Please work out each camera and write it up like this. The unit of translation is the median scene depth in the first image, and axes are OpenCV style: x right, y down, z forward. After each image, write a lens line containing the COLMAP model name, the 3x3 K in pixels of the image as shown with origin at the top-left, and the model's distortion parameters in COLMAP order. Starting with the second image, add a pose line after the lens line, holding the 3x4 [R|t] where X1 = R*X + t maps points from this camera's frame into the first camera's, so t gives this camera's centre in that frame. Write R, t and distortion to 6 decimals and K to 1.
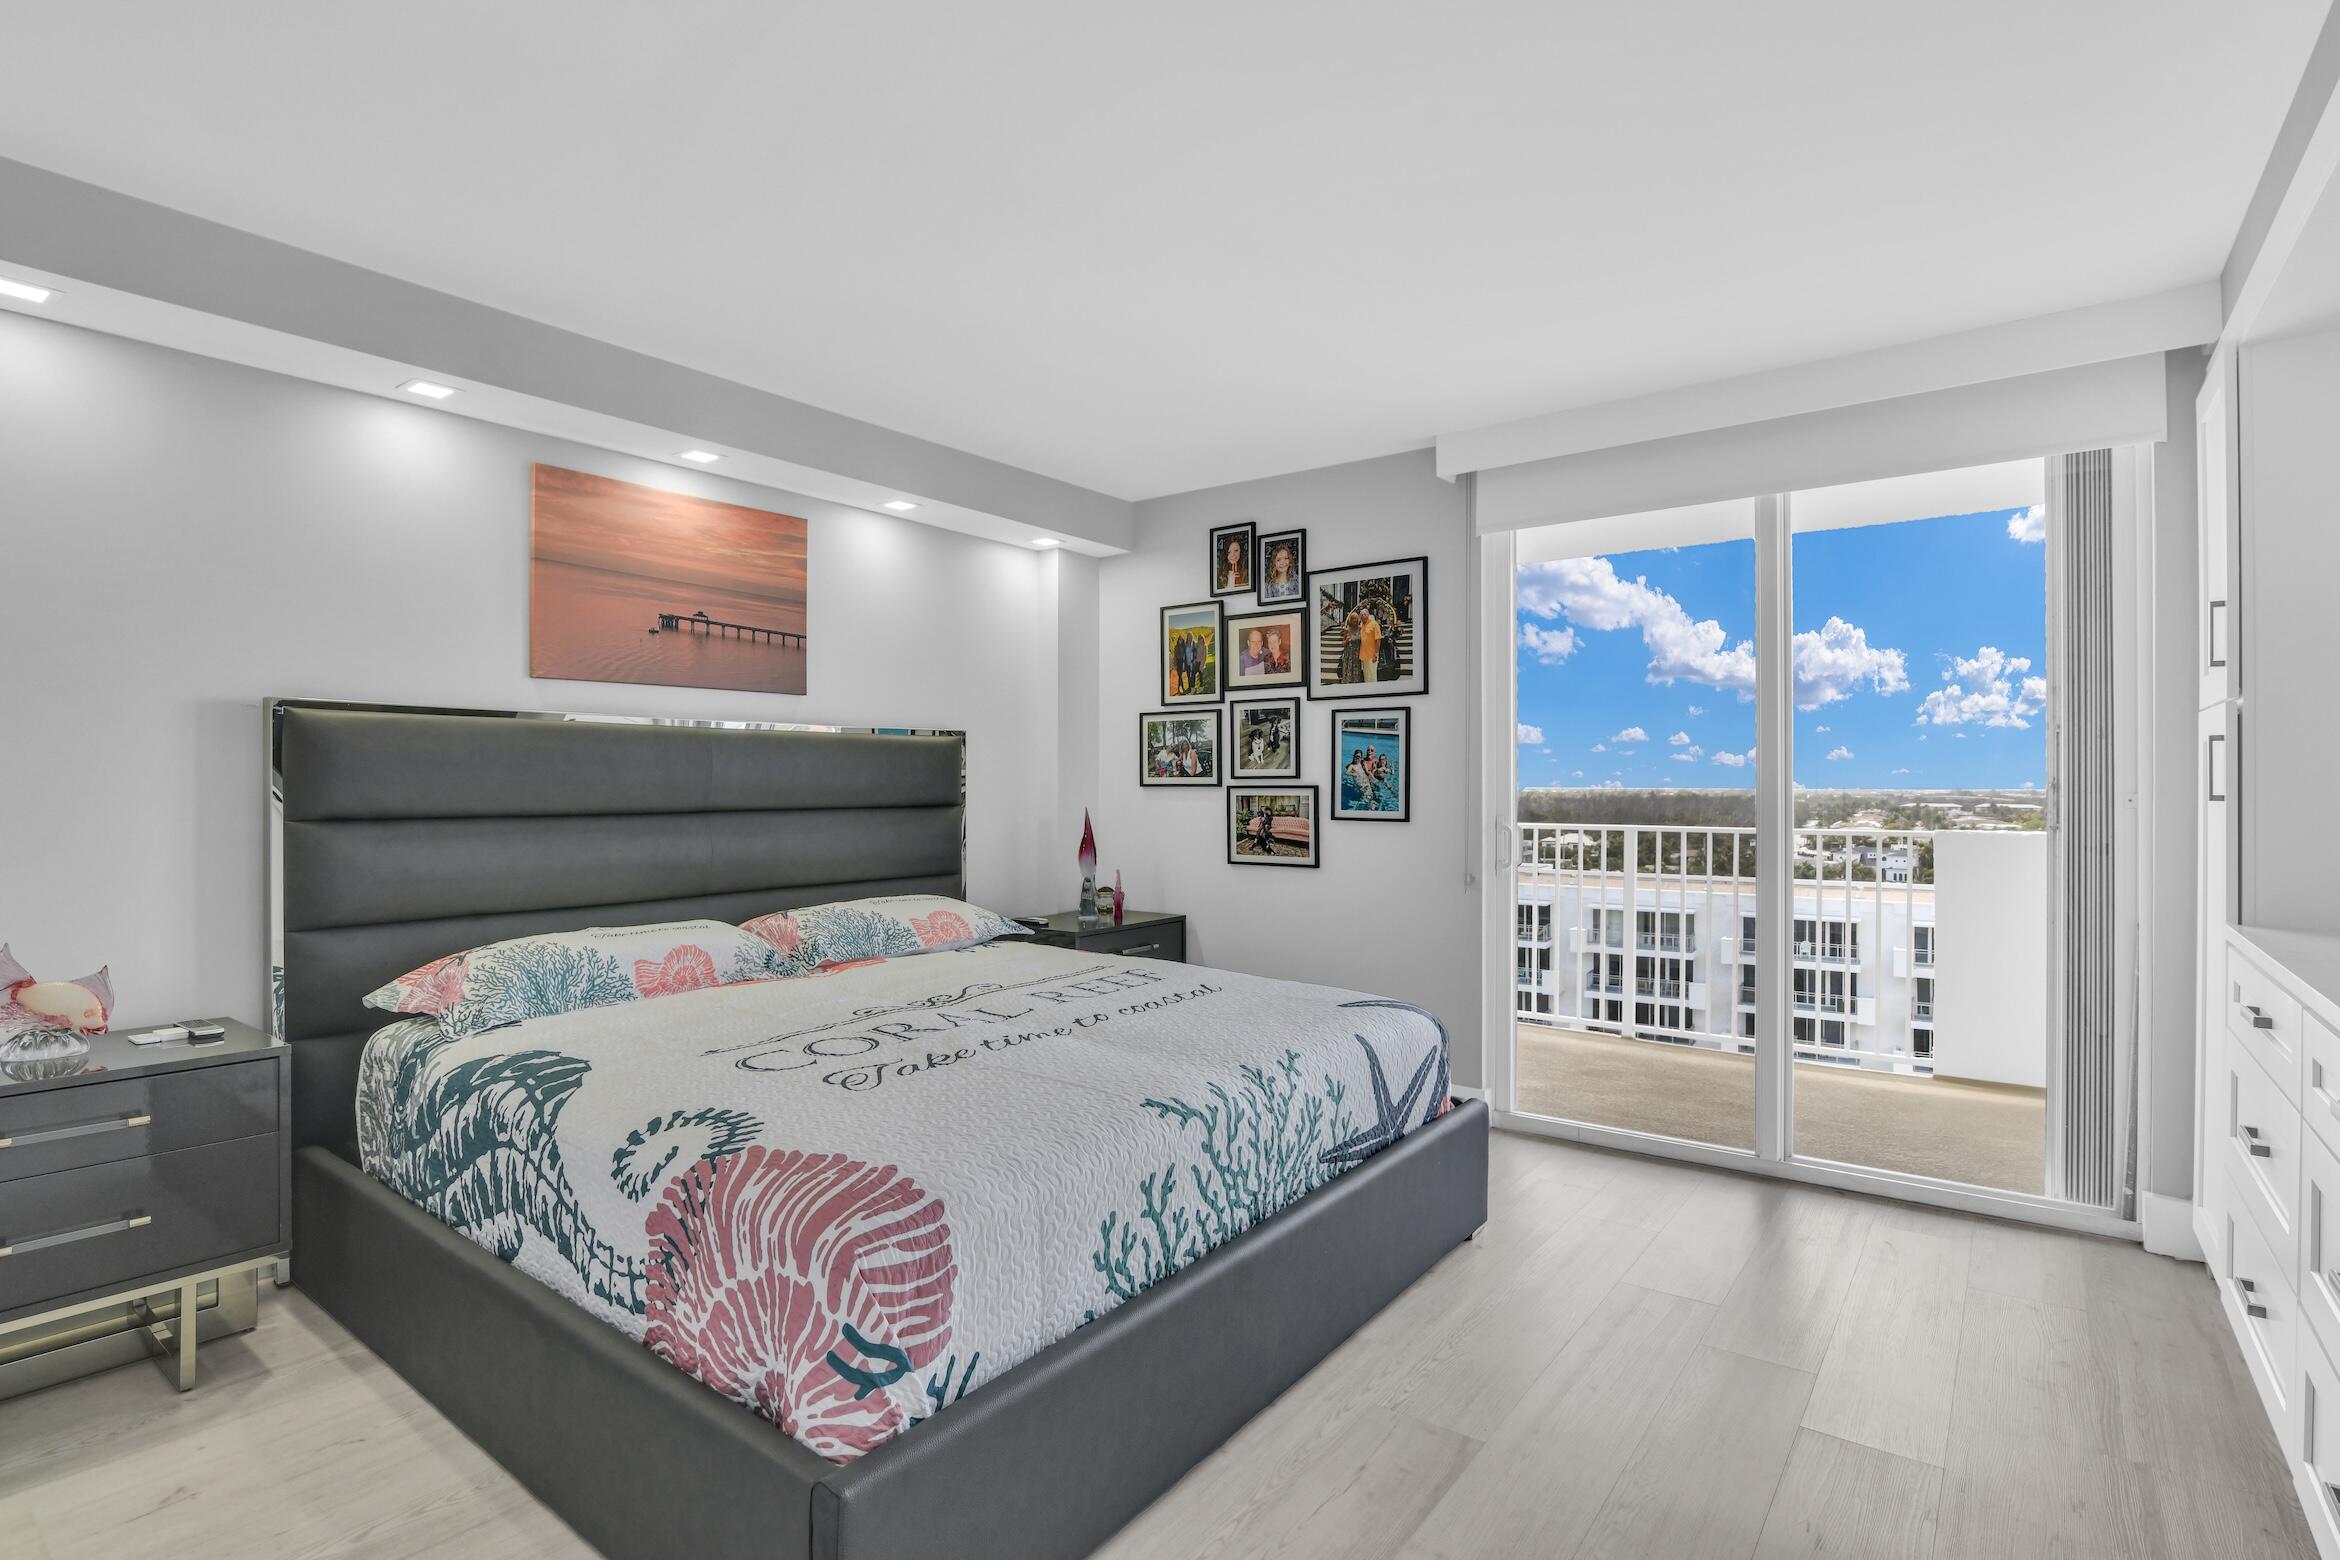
lens RADIAL K [[1115.6, 0, 1187.0], [0, 1115.6, 784.2], [0, 0, 1]] dist [-0.018579, 0.000024]
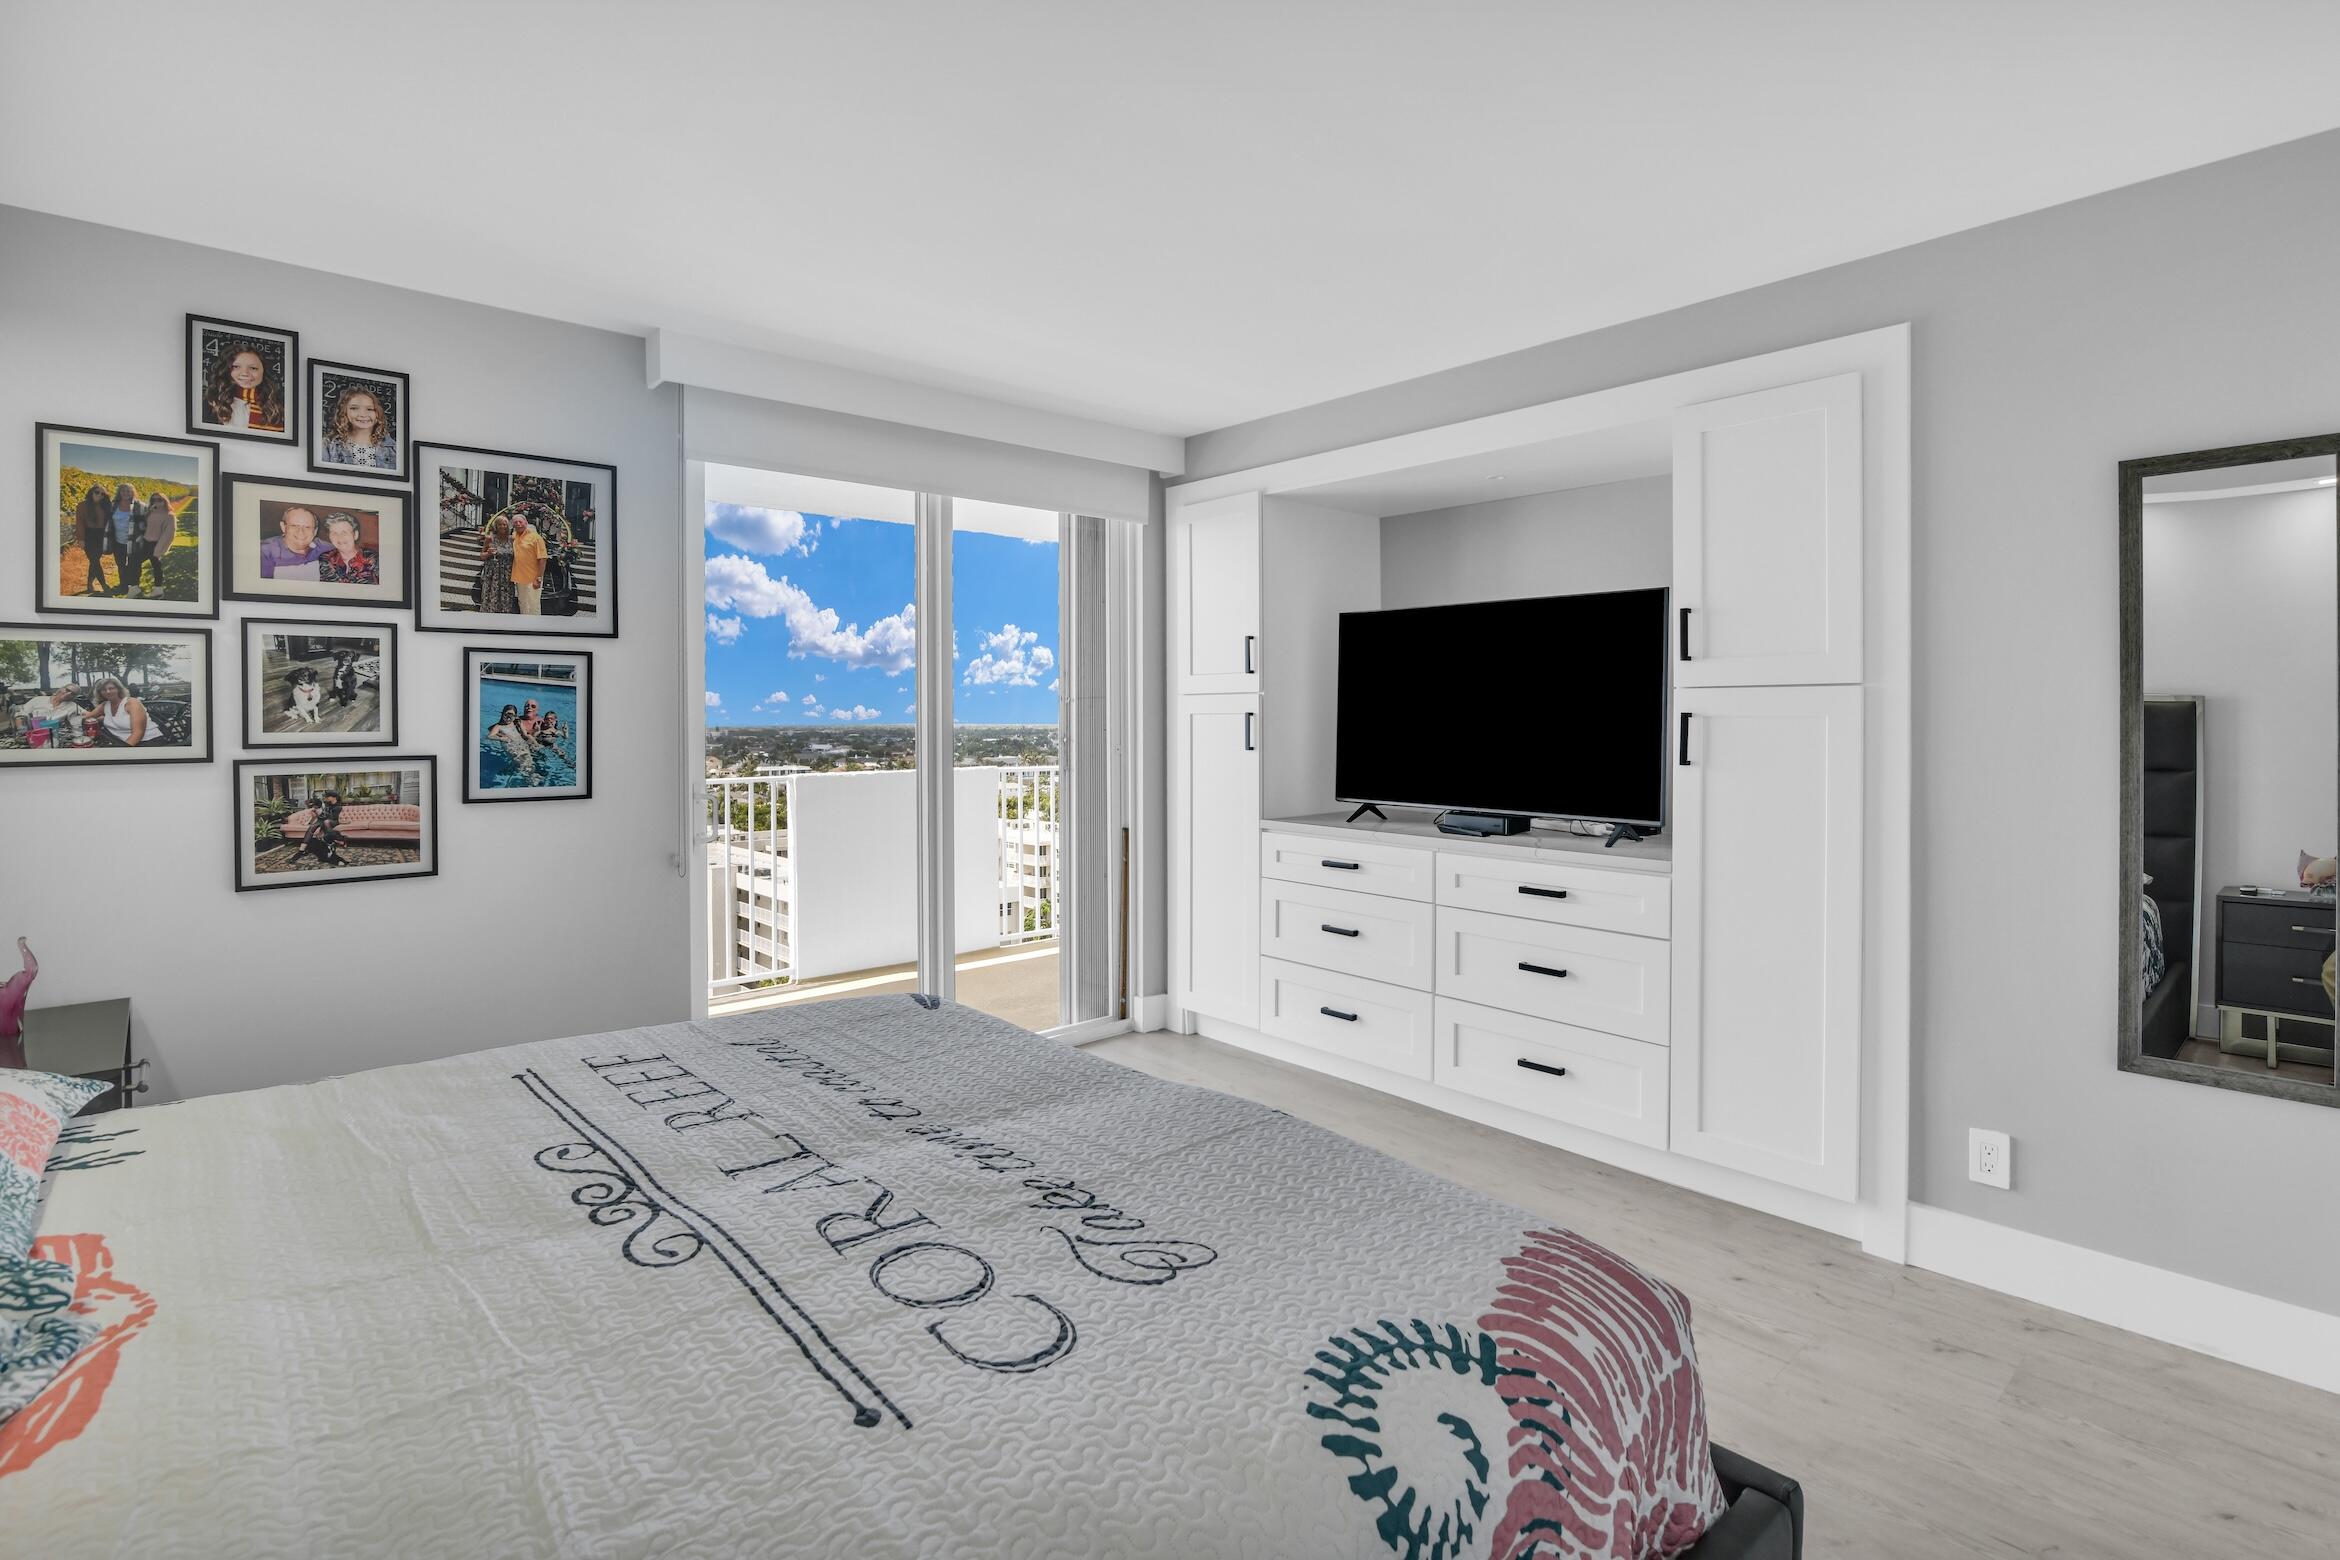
lens RADIAL K [[1079.1, 0, 1165.2], [0, 1079.1, 731.1], [0, 0, 1]] dist [-0.020079, -0.000025]
pose [[0.221329, -0.011461, 0.975132, -0.483959], [0.005610, 0.999929, 0.010479, -0.020693], [-0.975183, 0.003151, 0.221378, 0.471192]]
